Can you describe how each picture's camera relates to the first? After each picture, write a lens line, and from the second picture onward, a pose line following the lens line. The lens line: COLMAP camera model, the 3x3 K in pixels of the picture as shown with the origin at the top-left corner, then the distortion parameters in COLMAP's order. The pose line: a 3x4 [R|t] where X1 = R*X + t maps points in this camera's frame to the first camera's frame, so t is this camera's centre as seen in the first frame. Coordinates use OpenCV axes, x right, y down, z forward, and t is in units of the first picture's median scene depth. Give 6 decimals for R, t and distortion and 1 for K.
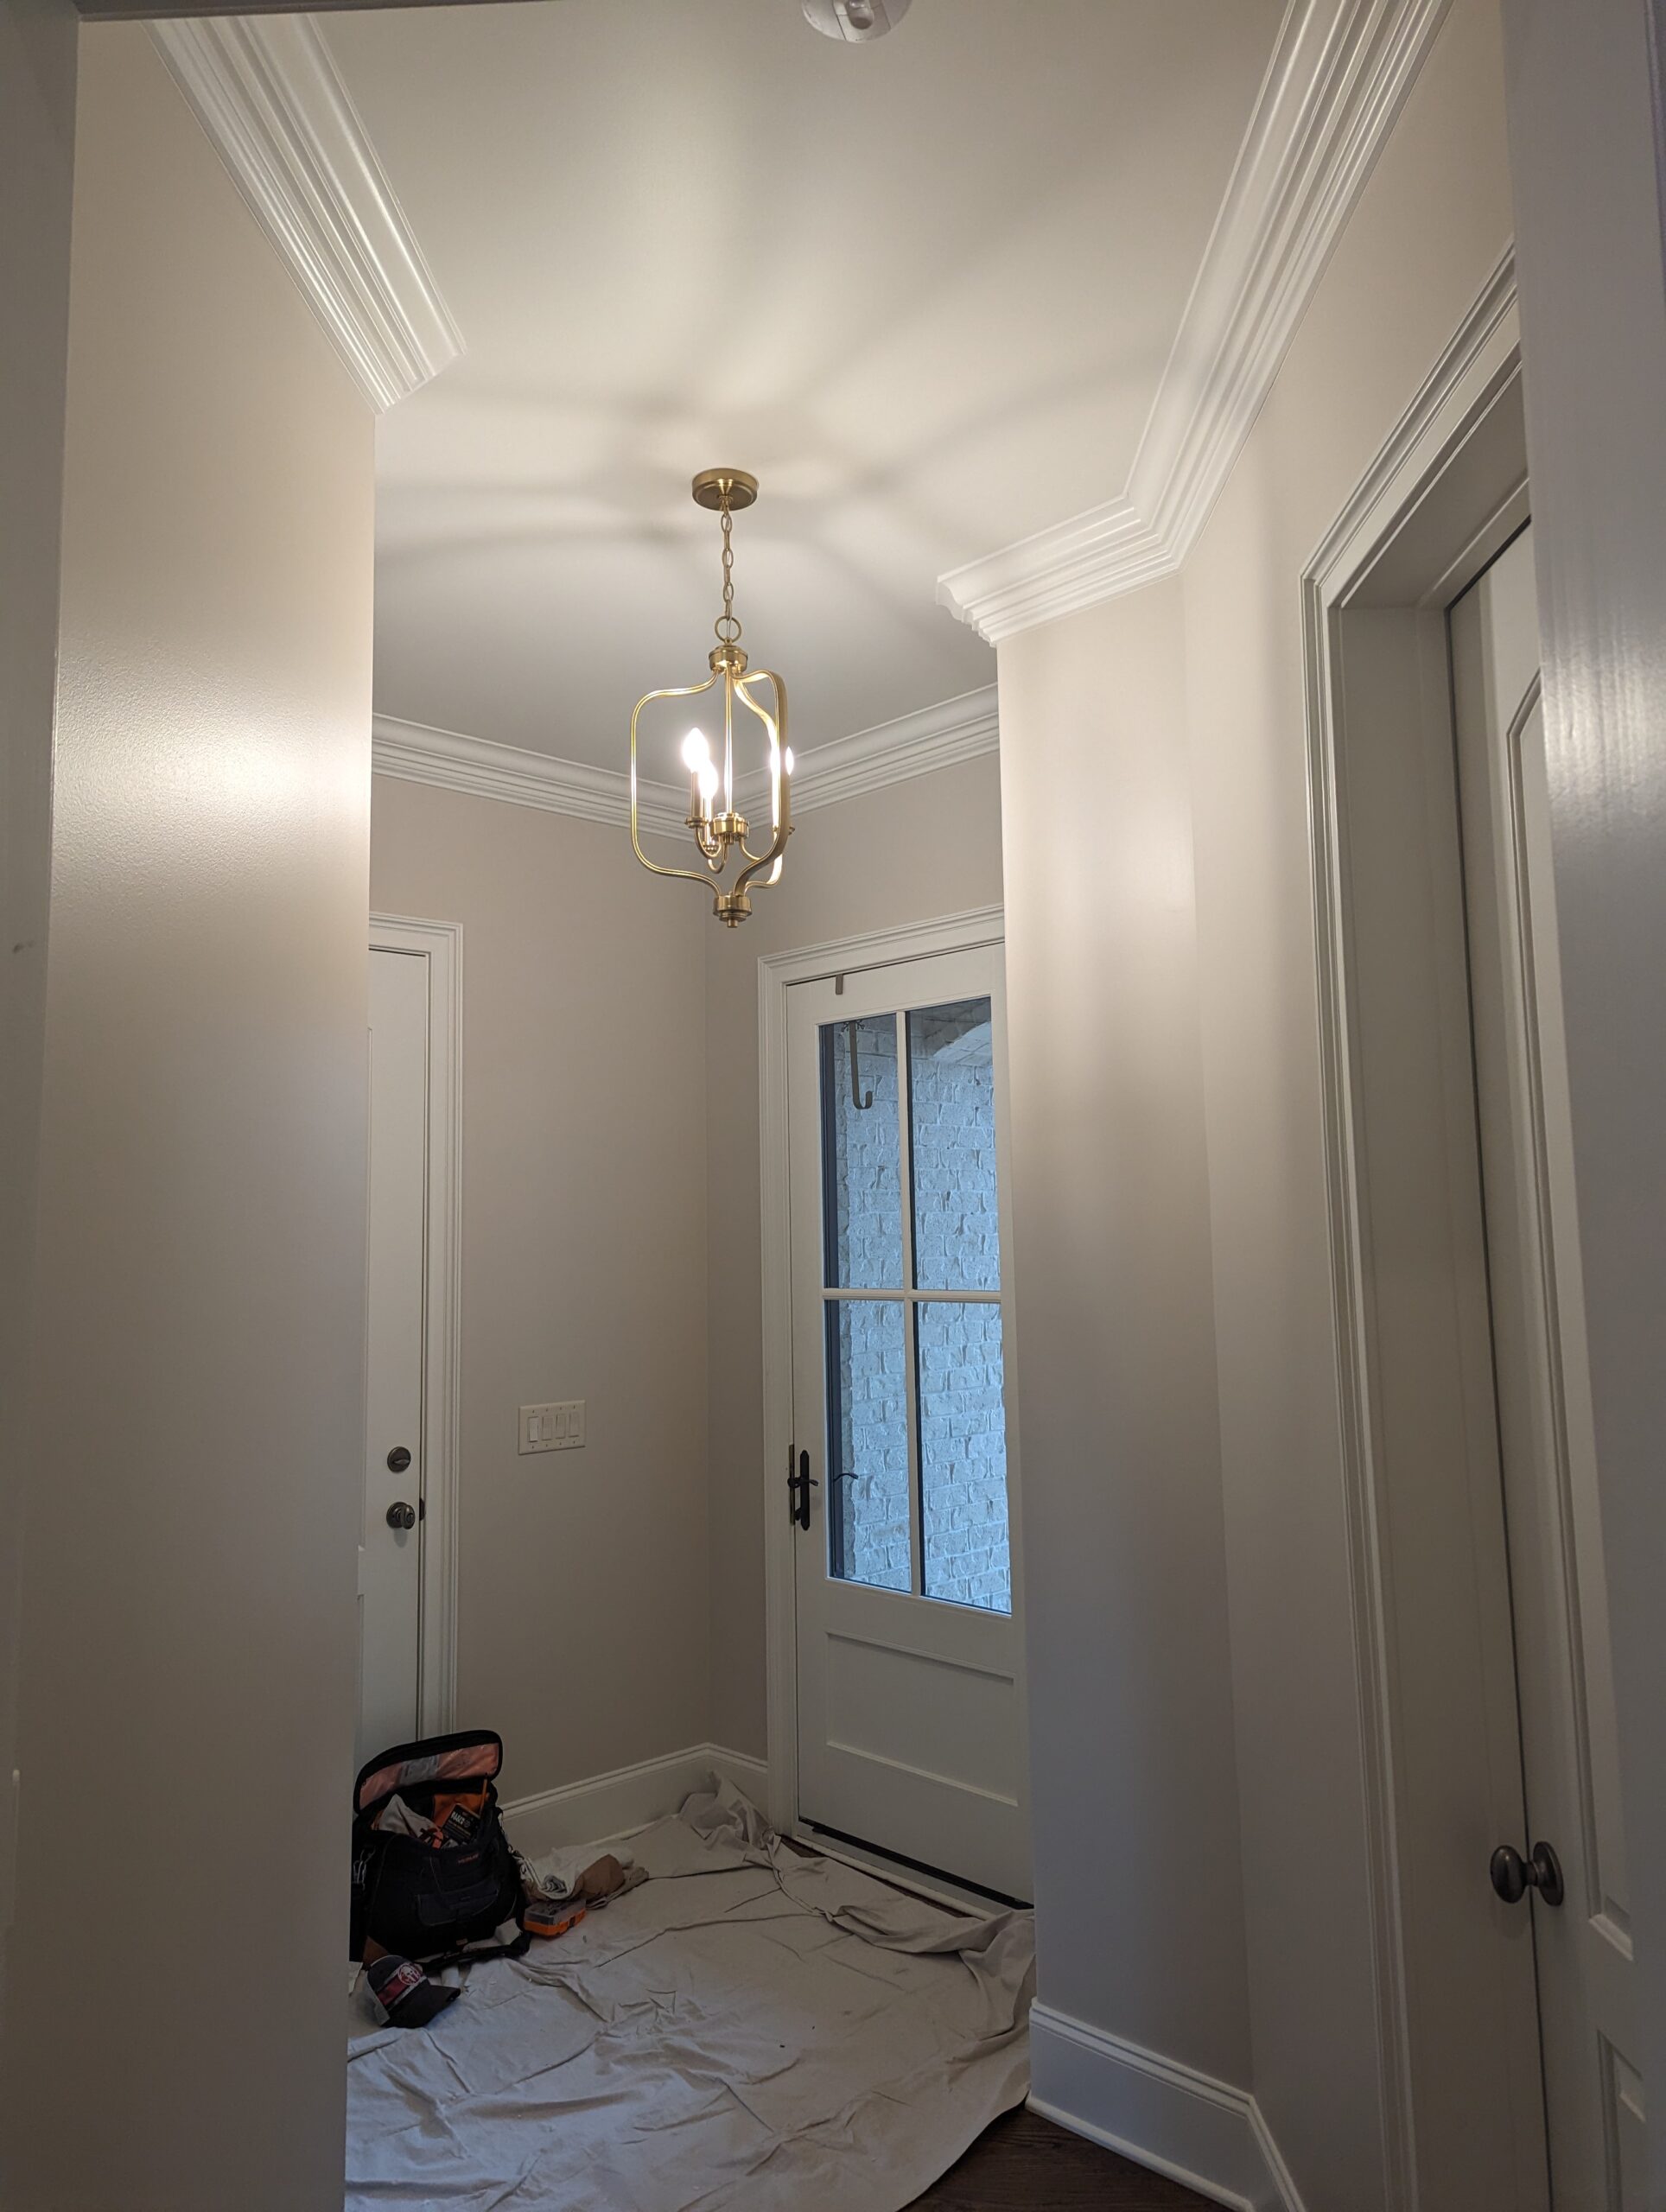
lens RADIAL K [[1566.0, 0, 813.8], [0, 1566.0, 1069.0], [0, 0, 1]] dist [0.074013, -0.065144]
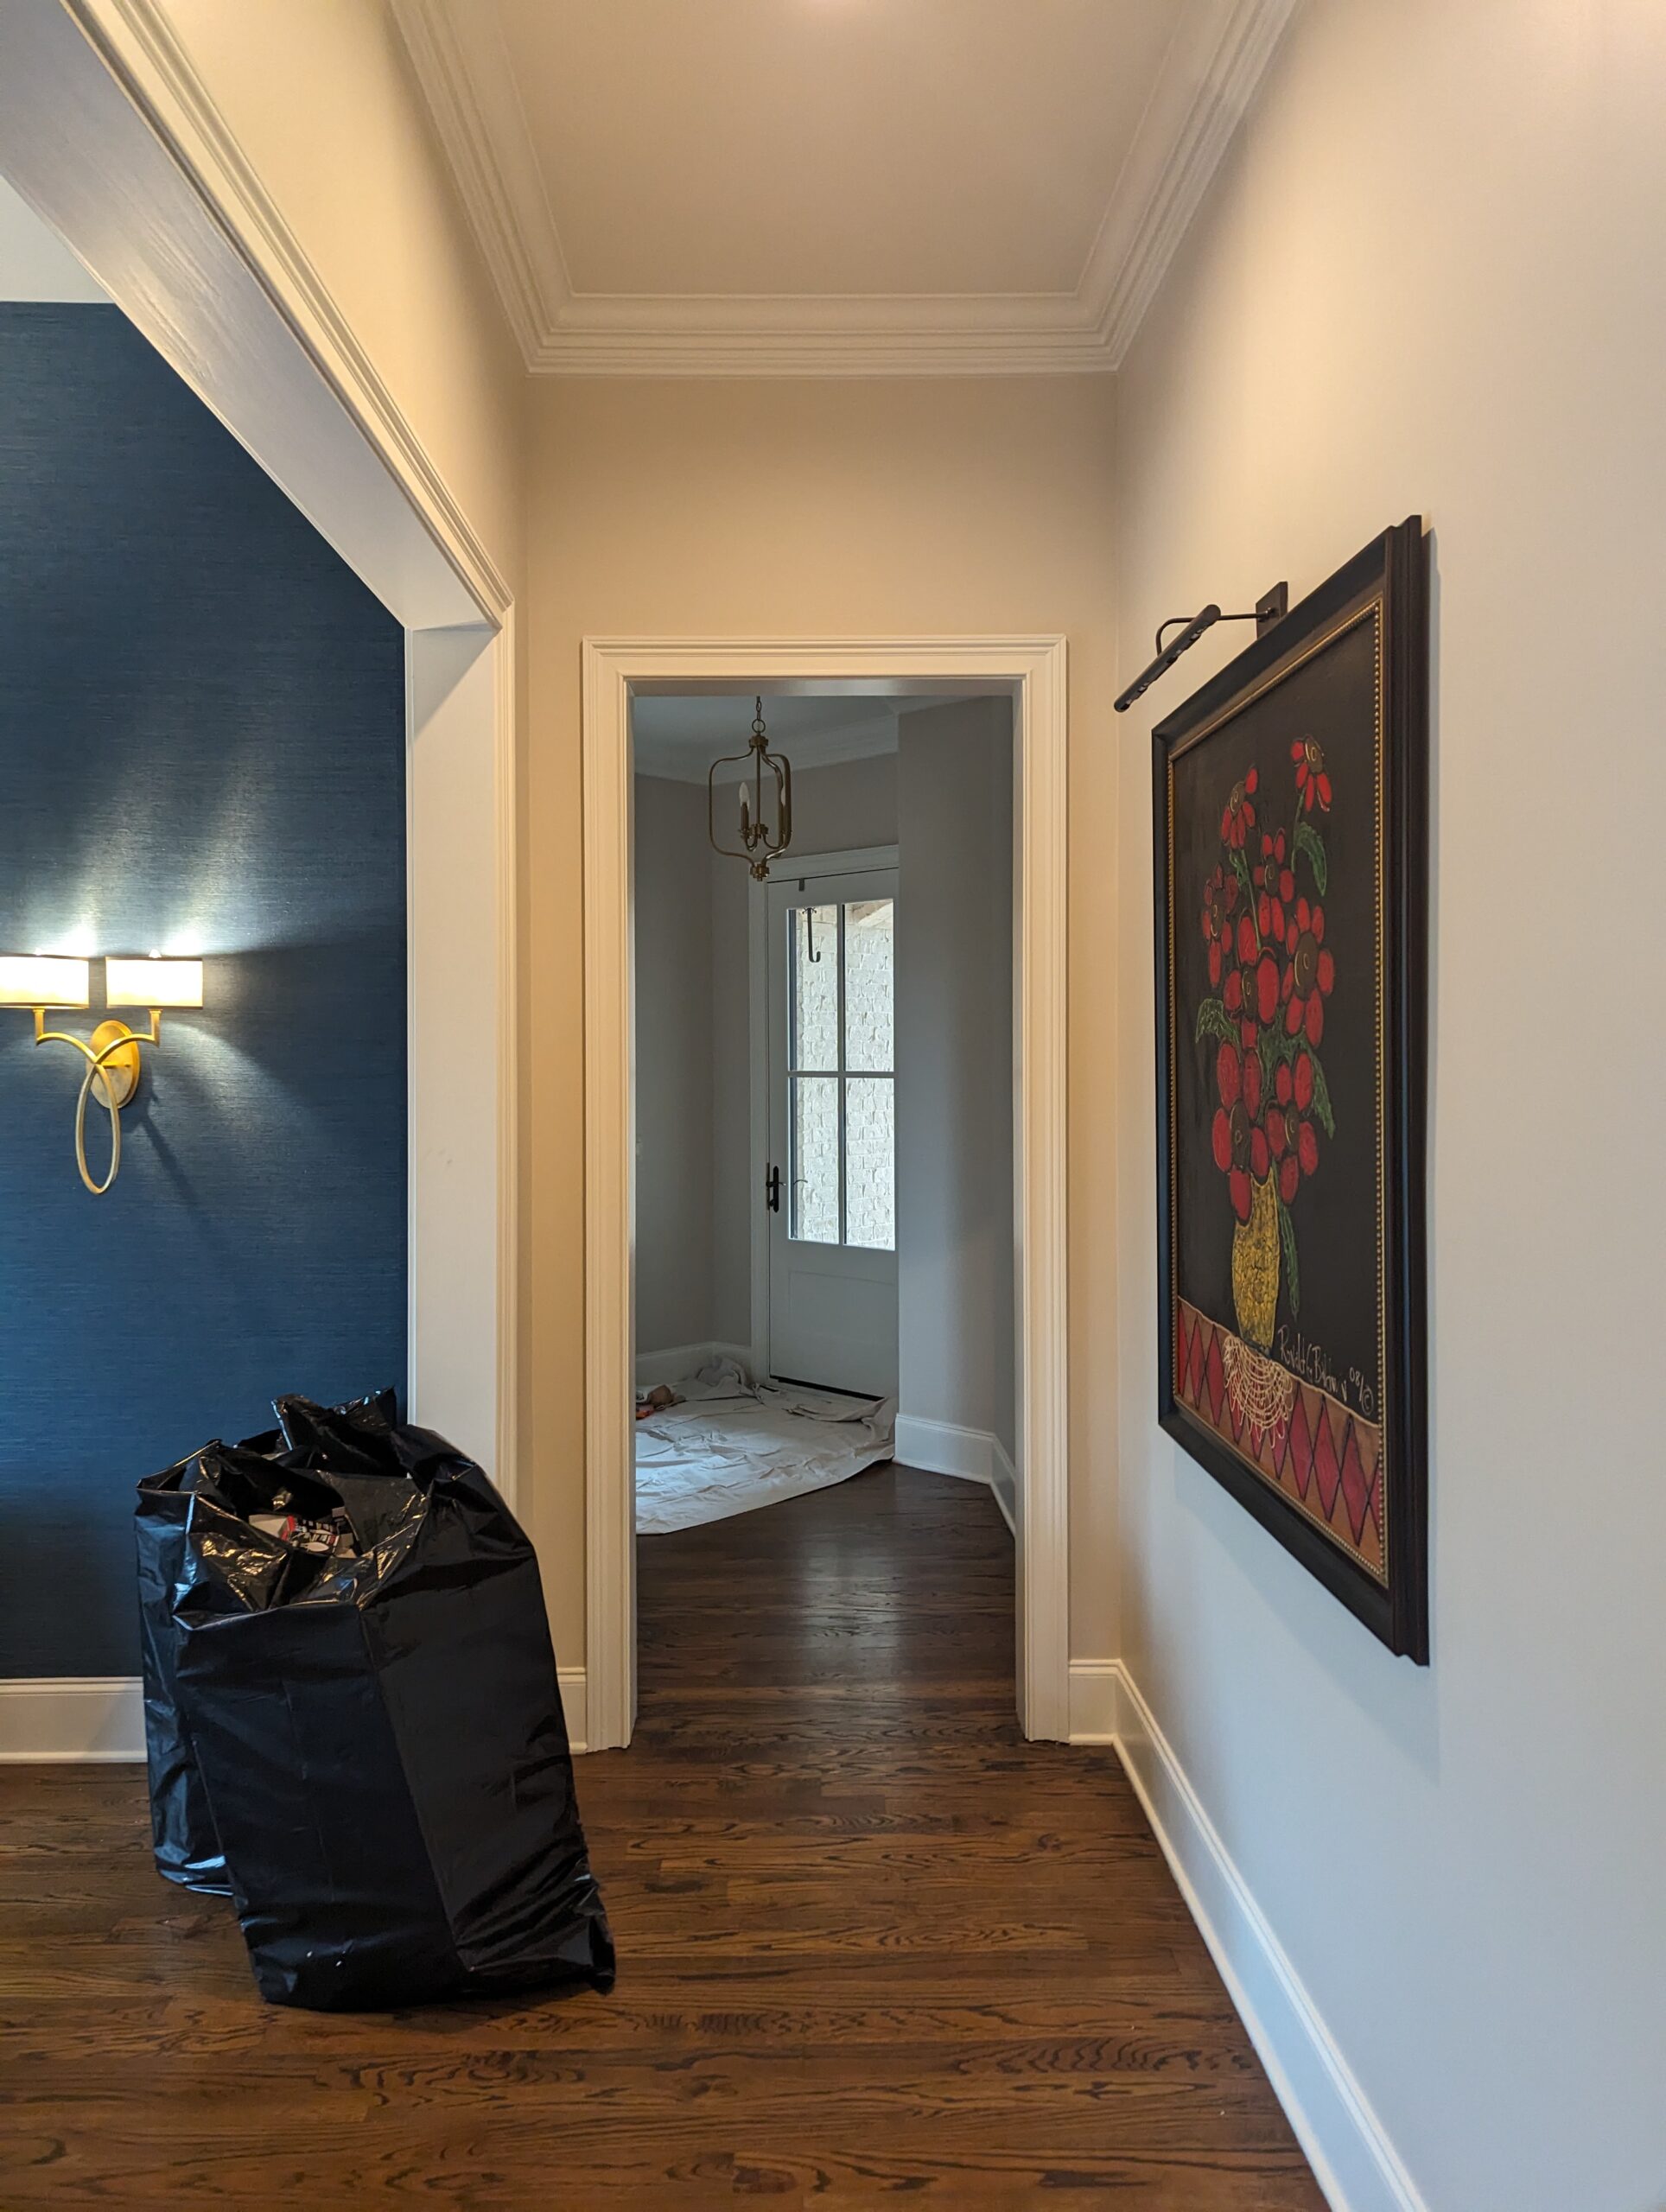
lens RADIAL K [[1566.0, 0, 813.8], [0, 1566.0, 1069.0], [0, 0, 1]] dist [0.074013, -0.065144]
pose [[0.998620, 0.011886, 0.051146, -0.051906], [-0.017747, 0.993124, 0.115712, -0.053049], [-0.049419, -0.116460, 0.991965, -0.639558]]
